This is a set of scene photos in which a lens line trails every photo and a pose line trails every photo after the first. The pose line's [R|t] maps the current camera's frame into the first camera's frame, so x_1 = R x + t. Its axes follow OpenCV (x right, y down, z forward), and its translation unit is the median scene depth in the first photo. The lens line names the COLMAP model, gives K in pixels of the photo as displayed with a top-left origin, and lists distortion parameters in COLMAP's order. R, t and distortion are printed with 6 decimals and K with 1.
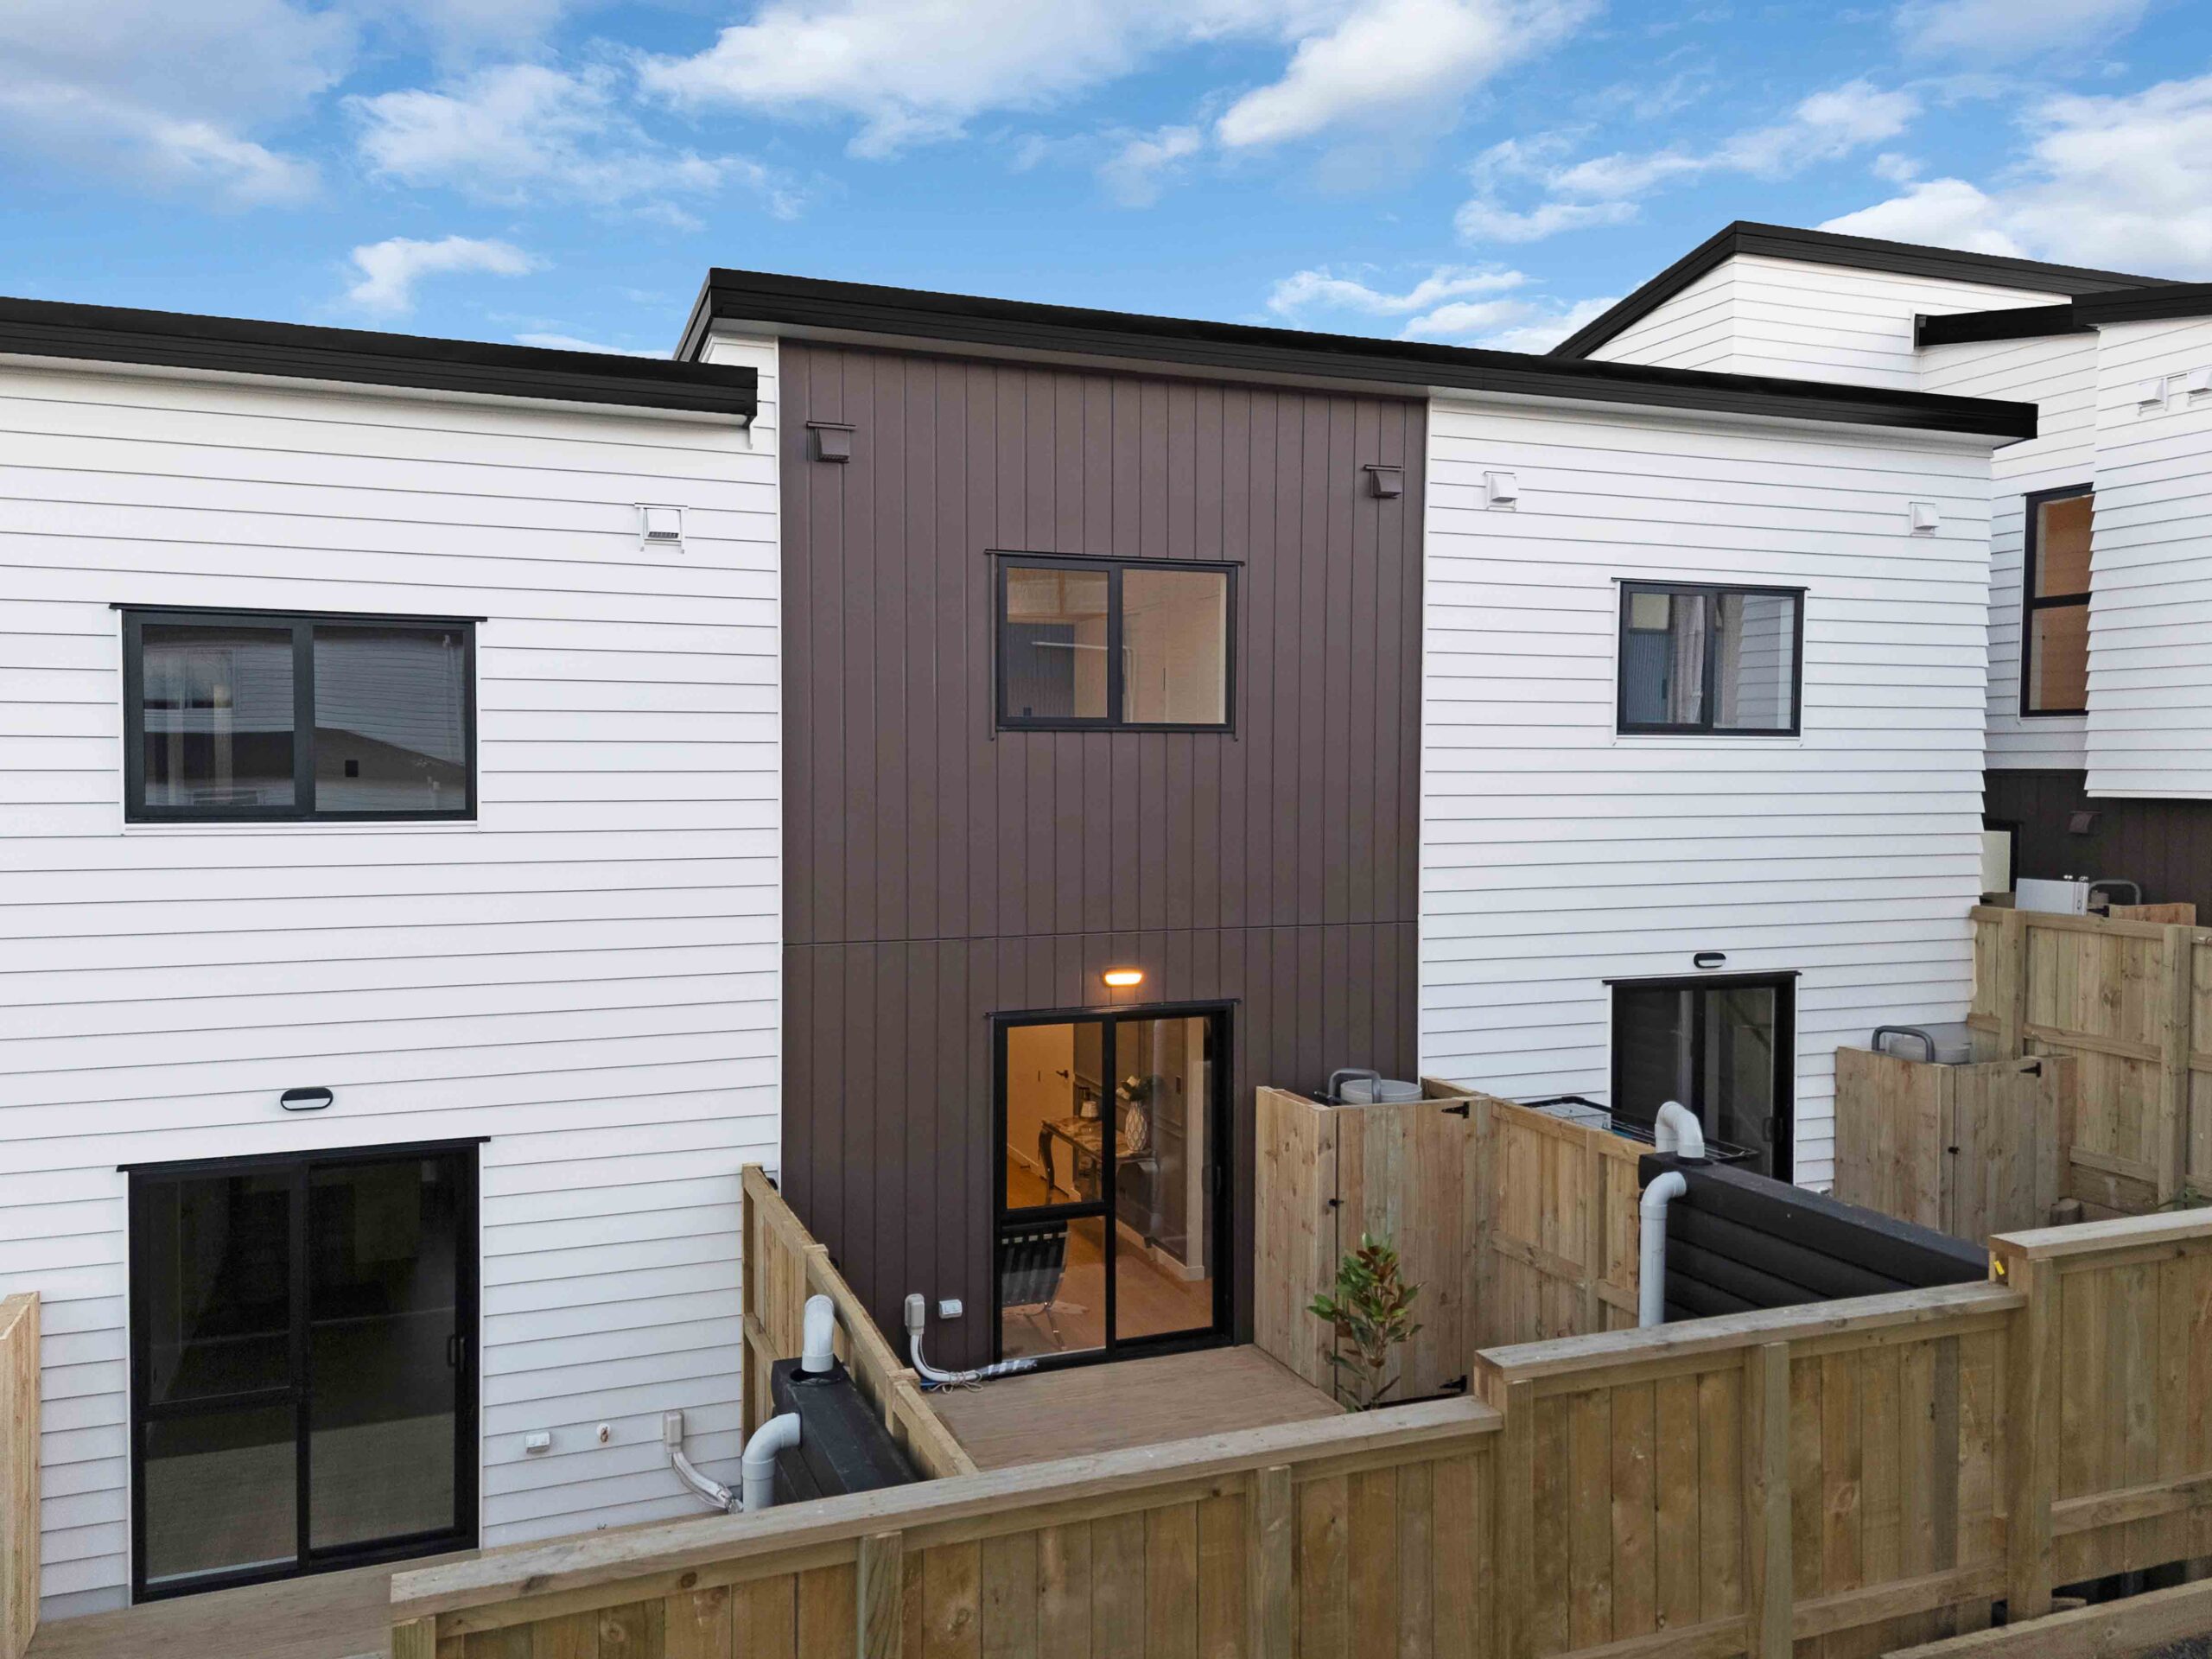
lens RADIAL K [[1498.2, 0, 1099.4], [0, 1498.2, 821.3], [0, 0, 1]] dist [0.031096, -0.005584]
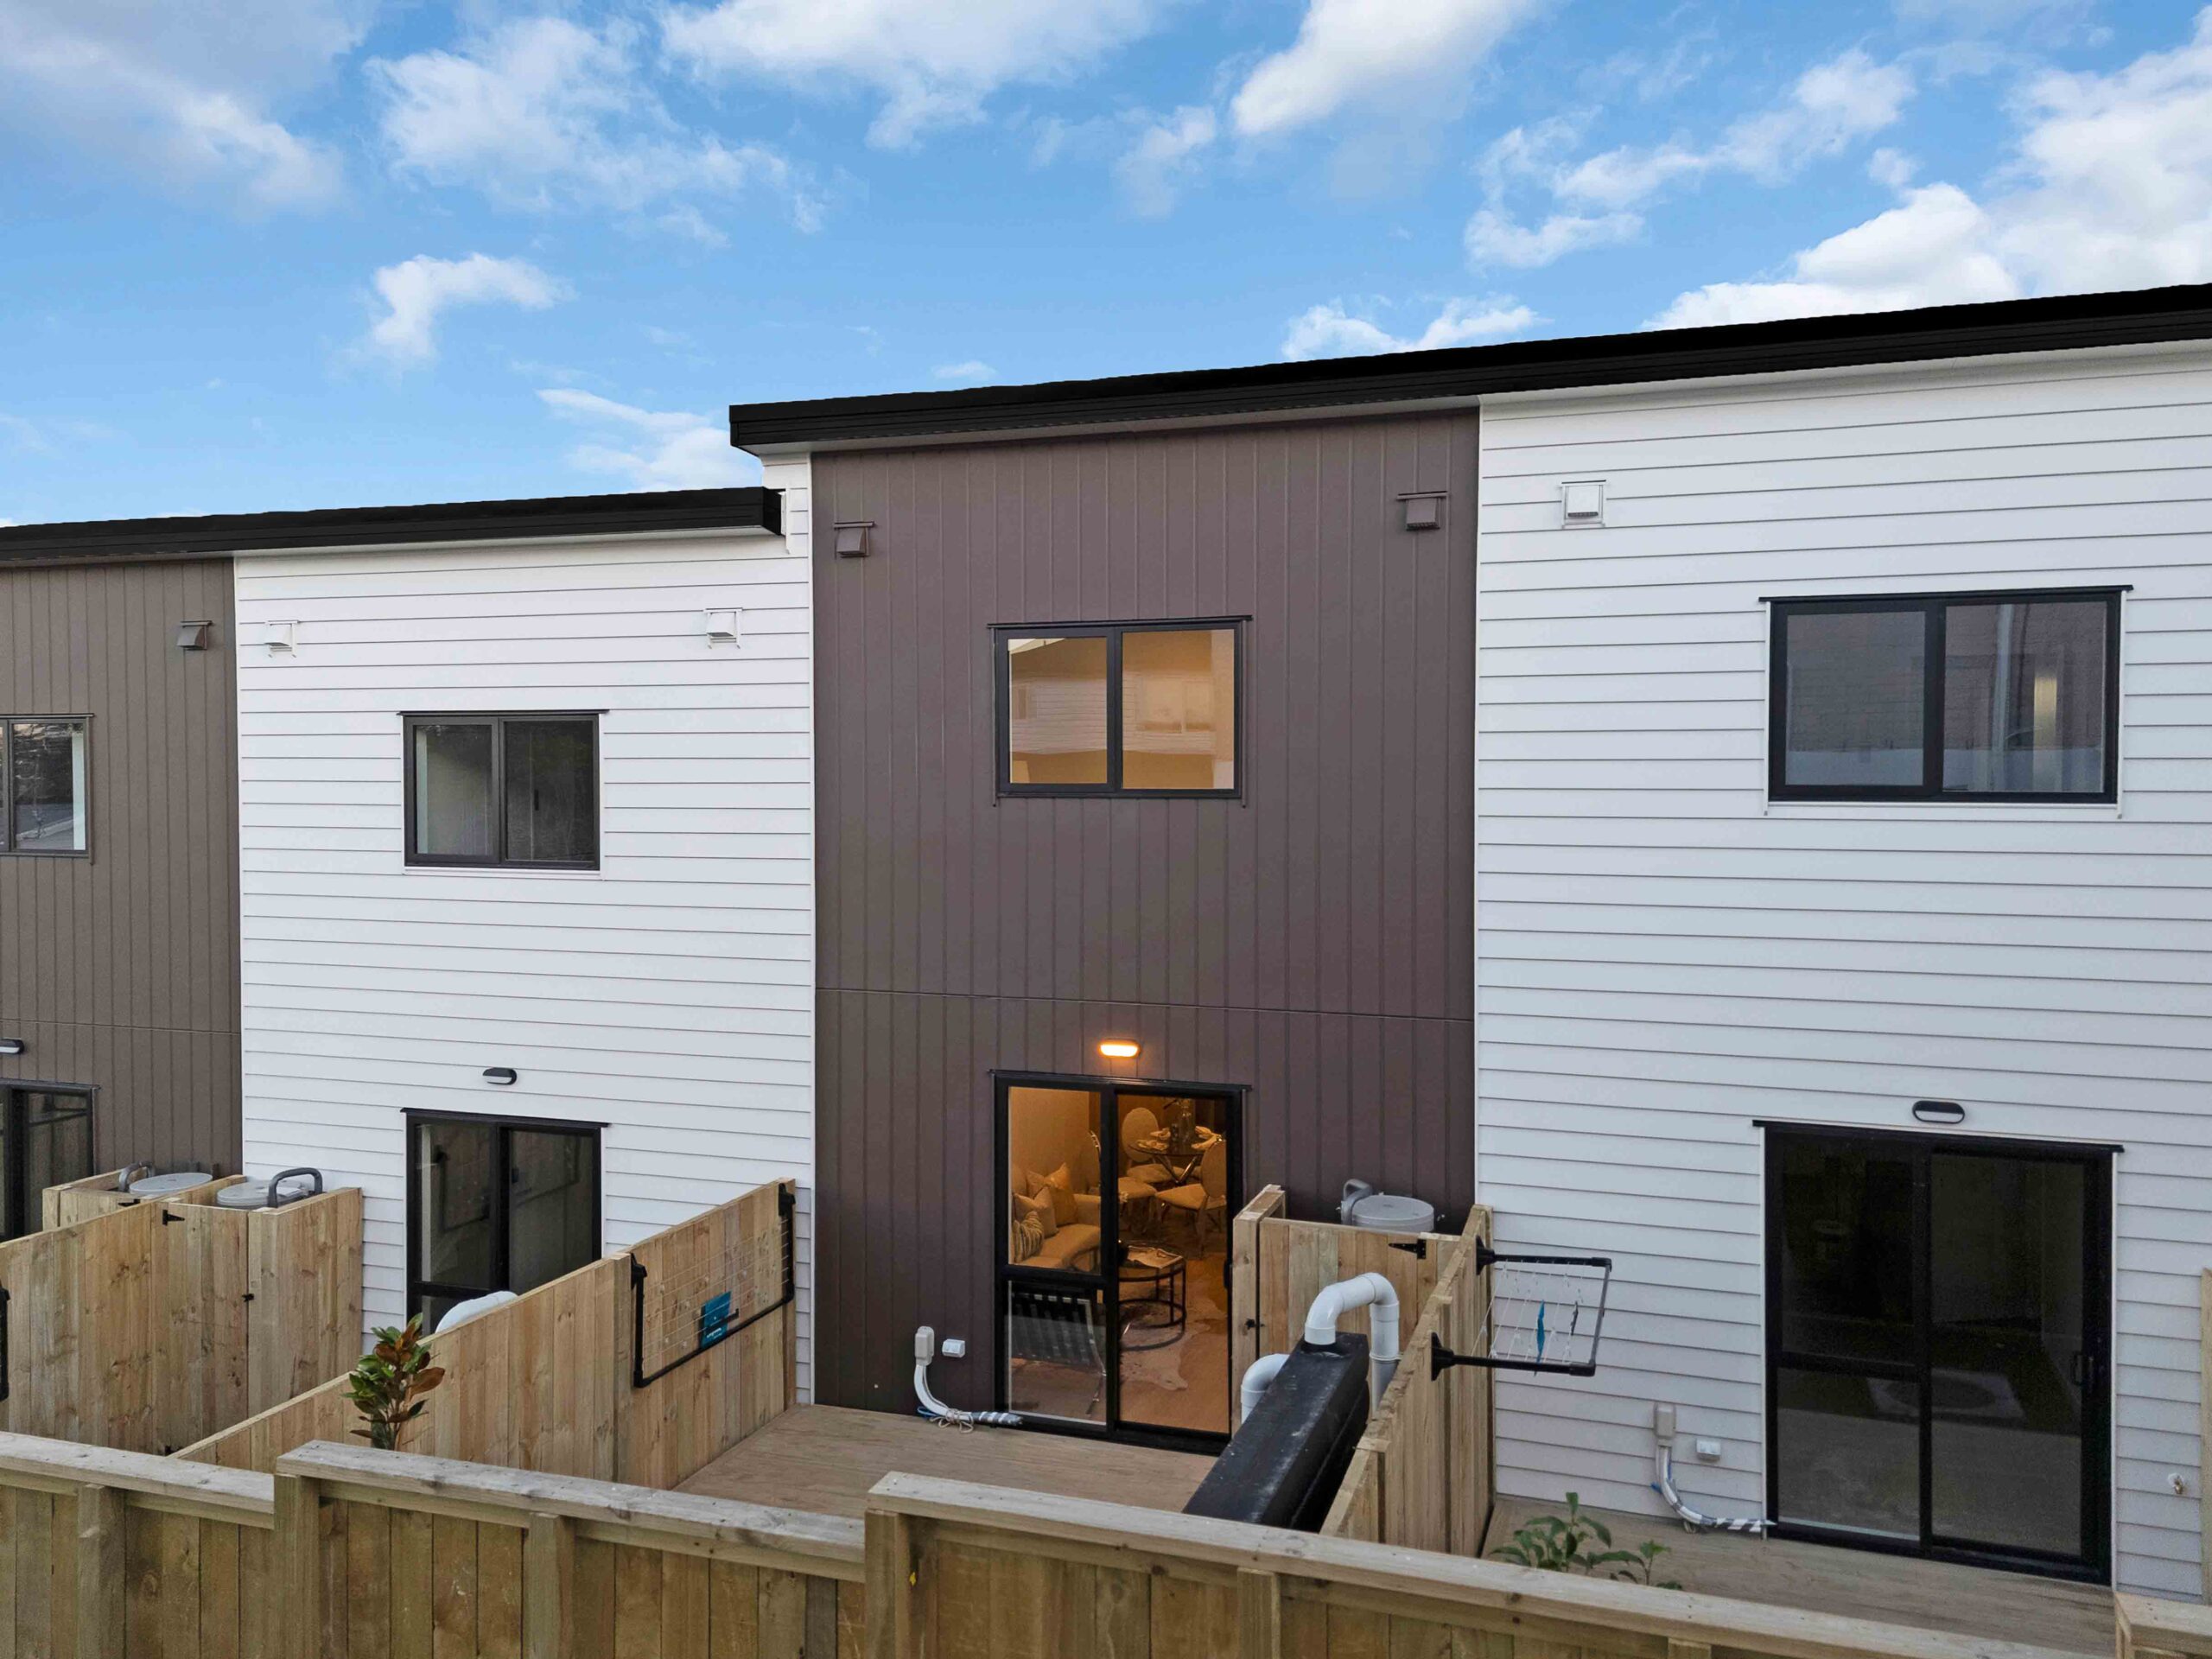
lens RADIAL K [[1498.2, 0, 1099.4], [0, 1498.2, 821.3], [0, 0, 1]] dist [0.031096, -0.005584]
pose [[0.807539, 0.016068, -0.589596, 0.593254], [-0.022857, 0.999730, -0.004061, -0.041405], [0.589372, 0.016756, 0.807688, 0.203934]]
